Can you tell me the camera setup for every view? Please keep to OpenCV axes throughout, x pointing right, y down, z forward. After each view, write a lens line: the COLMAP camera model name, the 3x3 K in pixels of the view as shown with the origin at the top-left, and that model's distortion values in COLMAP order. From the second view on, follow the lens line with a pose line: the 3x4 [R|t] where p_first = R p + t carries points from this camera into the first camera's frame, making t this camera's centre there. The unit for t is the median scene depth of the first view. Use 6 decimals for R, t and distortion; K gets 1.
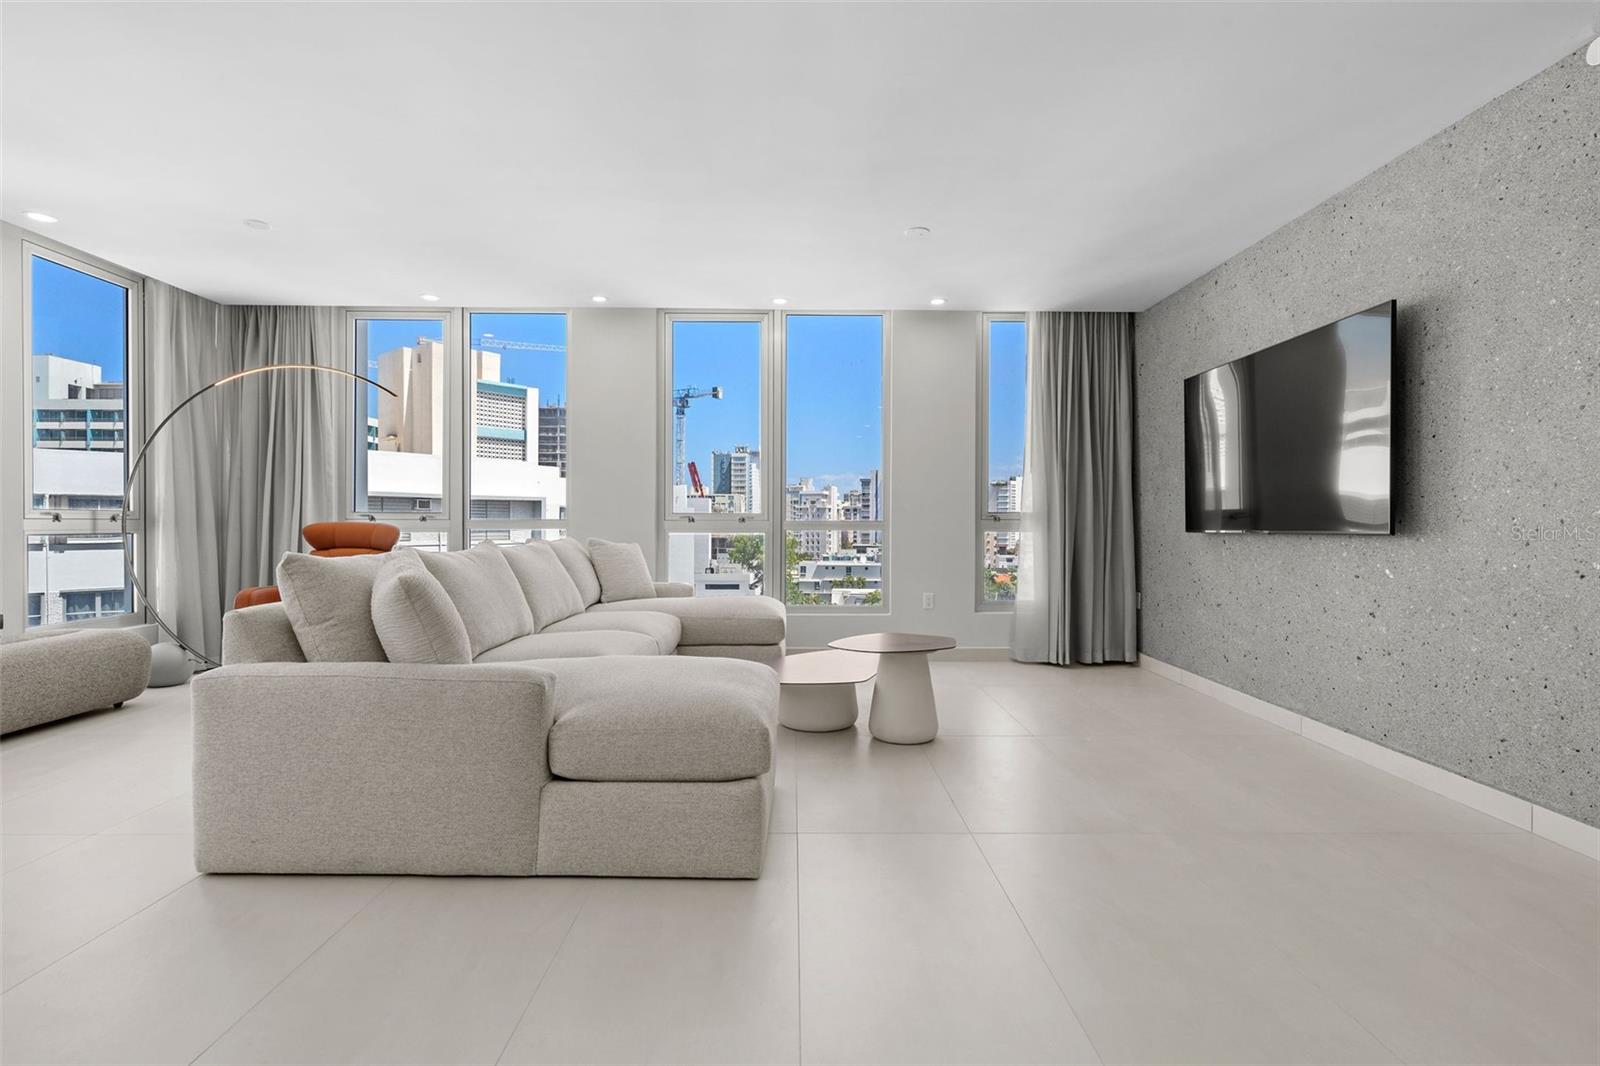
lens RADIAL K [[770.8, 0, 800.0], [0, 770.8, 533.0], [0, 0, 1]] dist [0.000669, 0.001180]
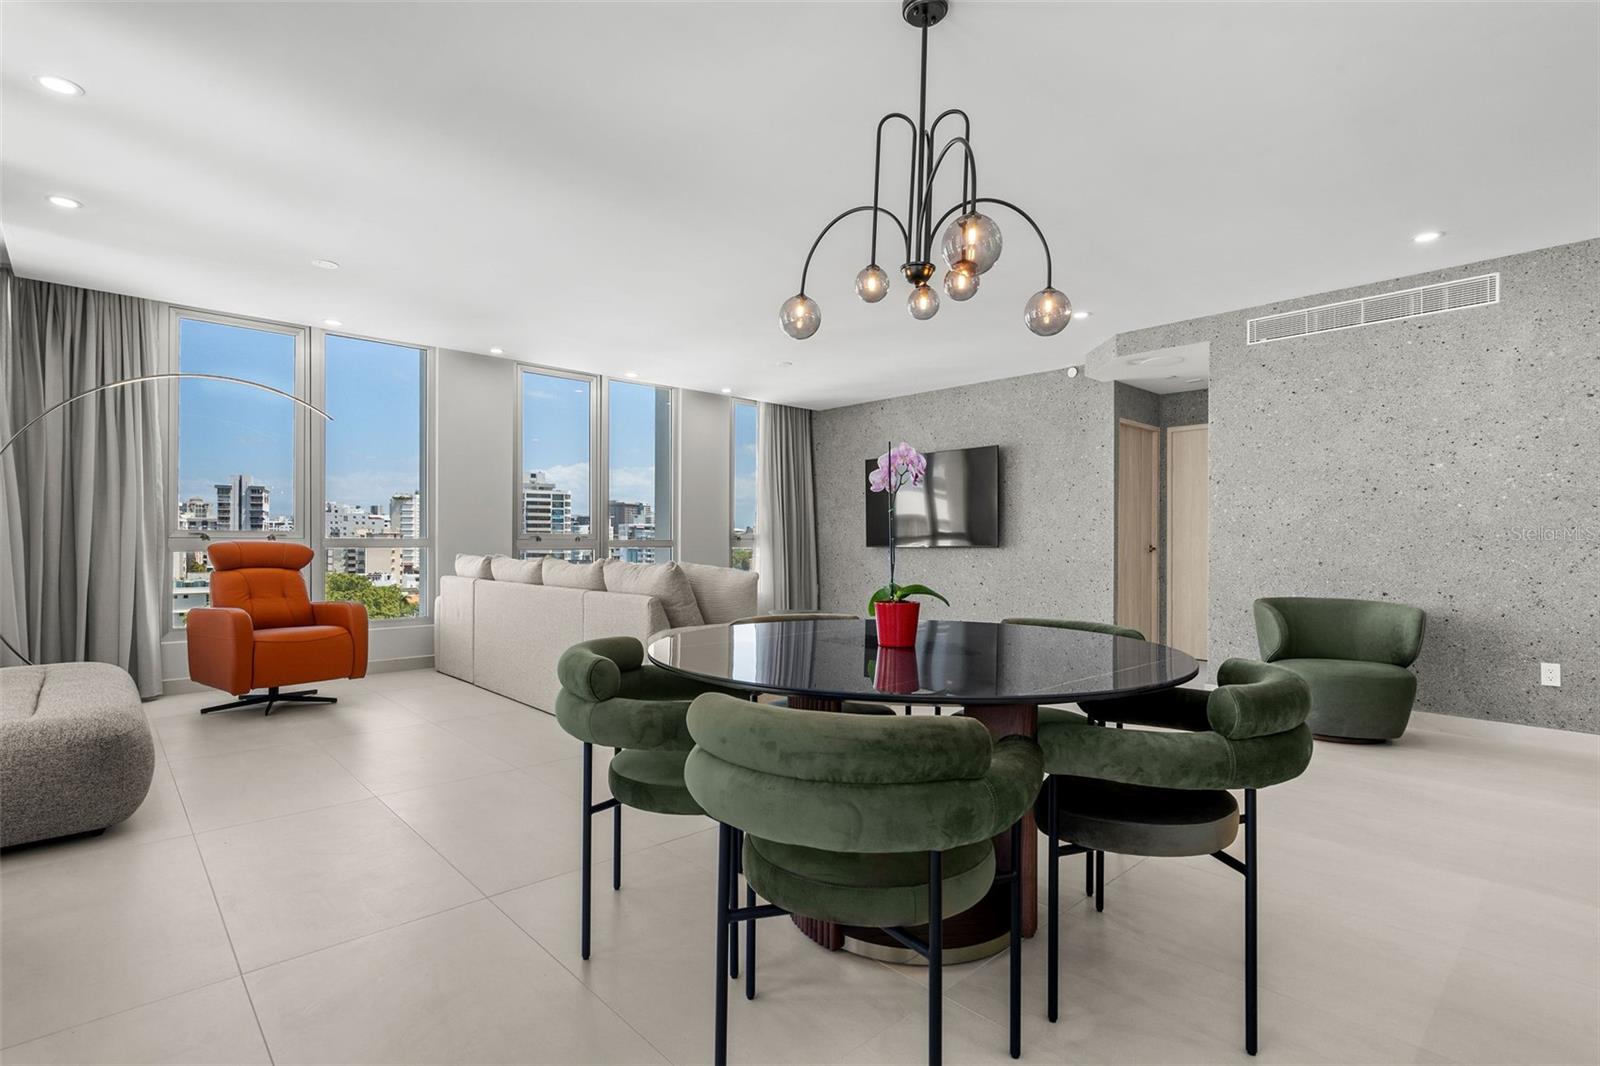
lens RADIAL K [[768.9, 0, 799.1], [0, 768.9, 541.2], [0, 0, 1]] dist [-0.000825, 0.000079]
pose [[0.742104, -0.000069, 0.670285, -0.738453], [0.007765, 0.999934, -0.008494, -0.000307], [-0.670240, 0.011508, 0.742055, -0.184098]]
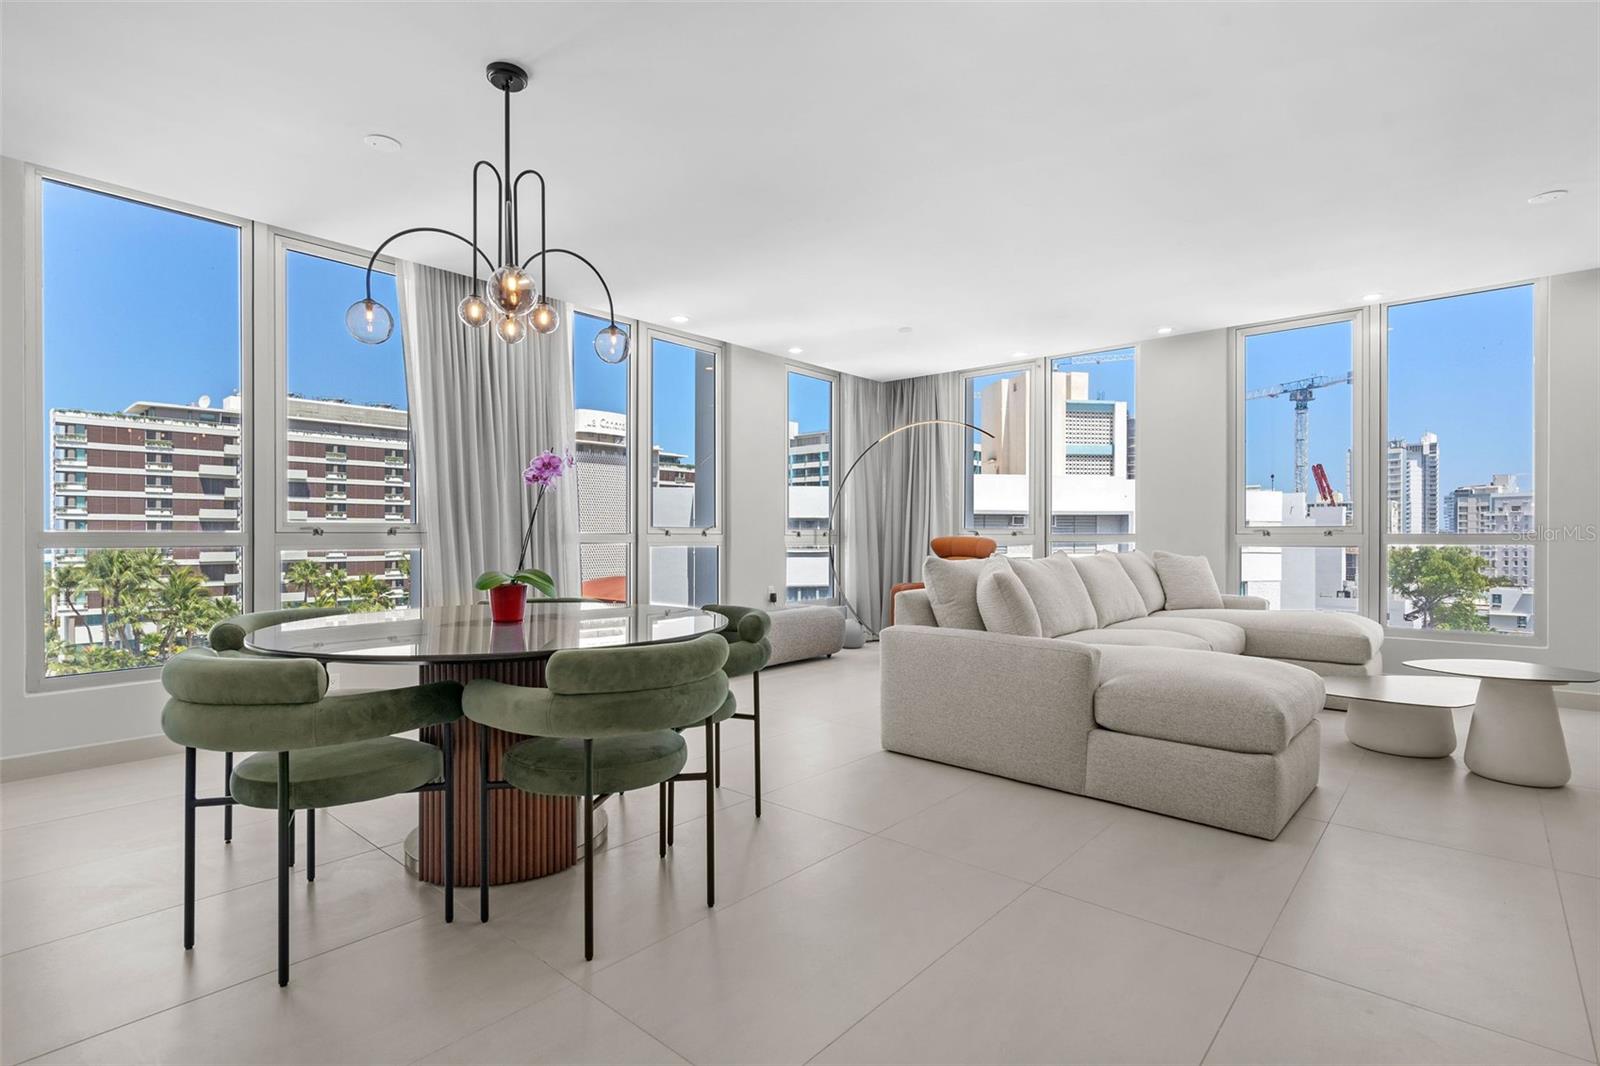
lens RADIAL K [[770.8, 0, 800.0], [0, 770.8, 533.0], [0, 0, 1]] dist [0.000669, 0.001180]
pose [[0.744274, -0.006307, -0.667844, 0.085410], [-0.006006, 0.999852, -0.016137, 0.002285], [0.667847, 0.016021, 0.744126, -0.155648]]
